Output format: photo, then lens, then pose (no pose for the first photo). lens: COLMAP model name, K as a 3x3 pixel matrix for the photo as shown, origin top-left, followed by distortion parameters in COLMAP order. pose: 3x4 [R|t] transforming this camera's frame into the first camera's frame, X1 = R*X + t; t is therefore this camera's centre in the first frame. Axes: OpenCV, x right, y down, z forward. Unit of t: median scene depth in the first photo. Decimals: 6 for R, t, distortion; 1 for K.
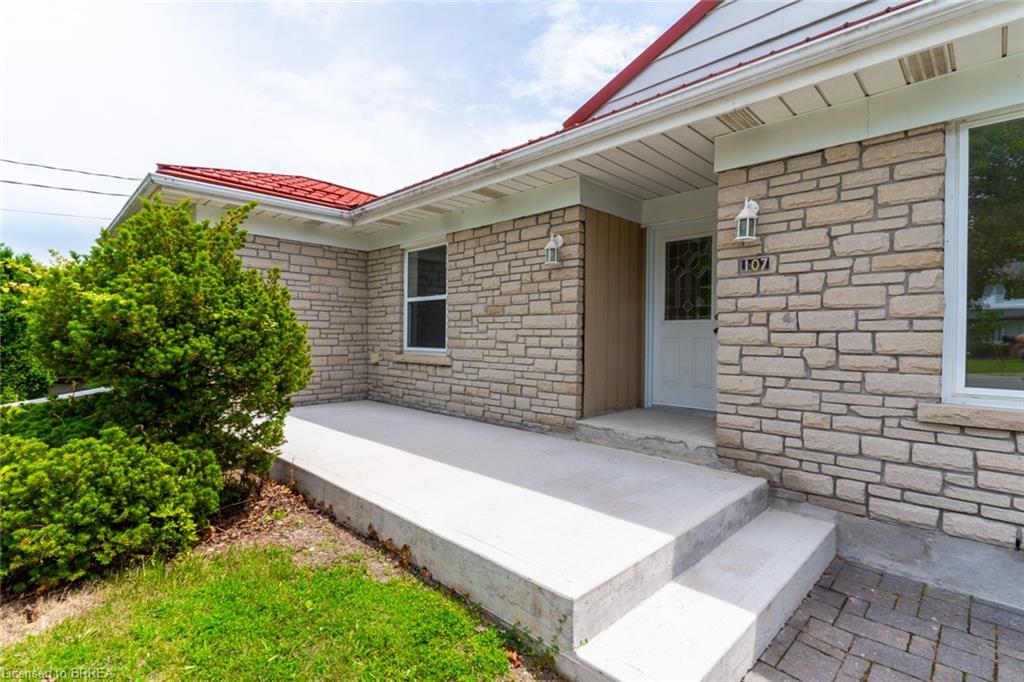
lens RADIAL K [[483.8, 0, 511.4], [0, 483.8, 340.8], [0, 0, 1]] dist [0.005383, 0.000656]
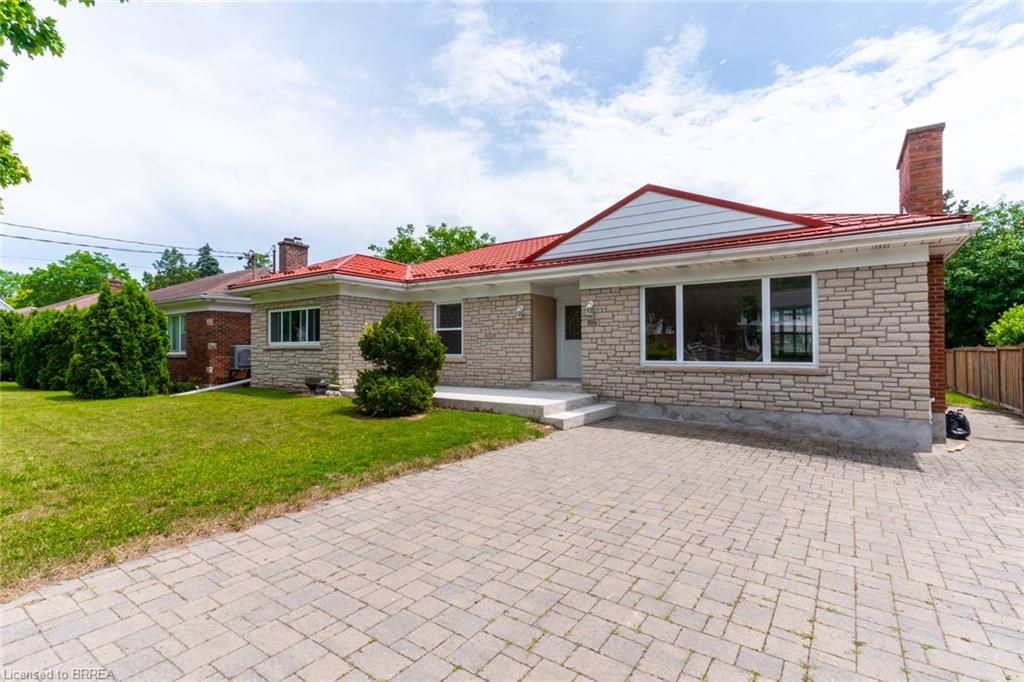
lens RADIAL K [[483.8, 0, 511.4], [0, 483.8, 340.8], [0, 0, 1]] dist [0.005383, 0.000656]
pose [[0.982982, -0.009620, 0.183449, -0.383702], [0.013827, 0.999670, -0.021671, 0.008625], [-0.183180, 0.023839, 0.982790, -1.312856]]
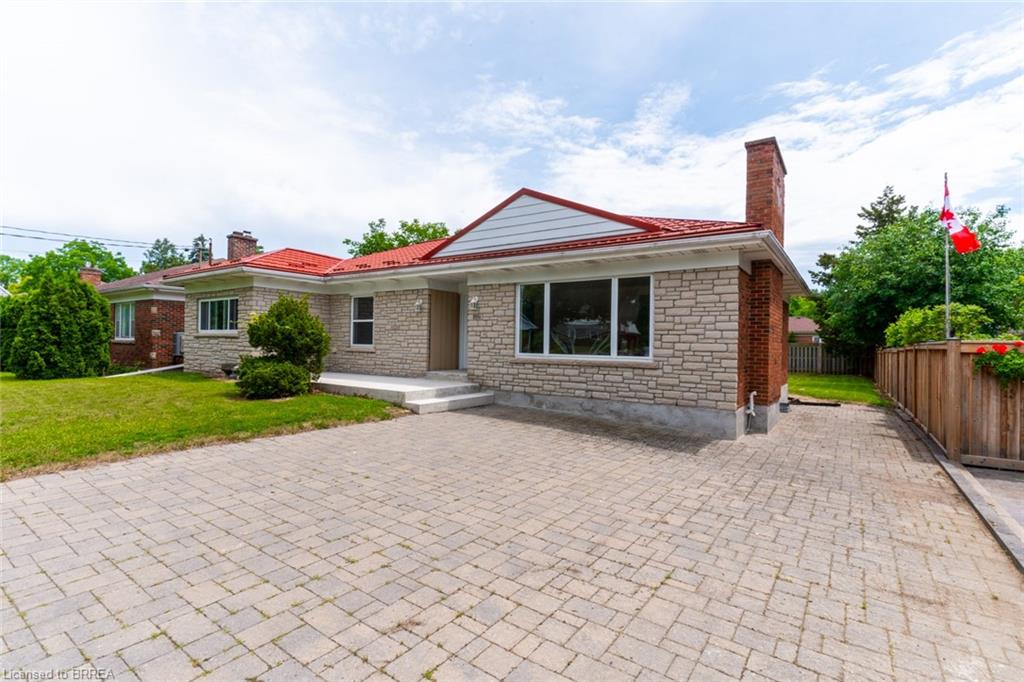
lens RADIAL K [[483.8, 0, 511.4], [0, 483.8, 340.8], [0, 0, 1]] dist [0.005383, 0.000656]
pose [[0.985961, 0.007920, 0.166786, 0.142593], [-0.006116, 0.999917, -0.011324, 0.025320], [-0.166862, 0.010145, 0.985928, -1.551299]]
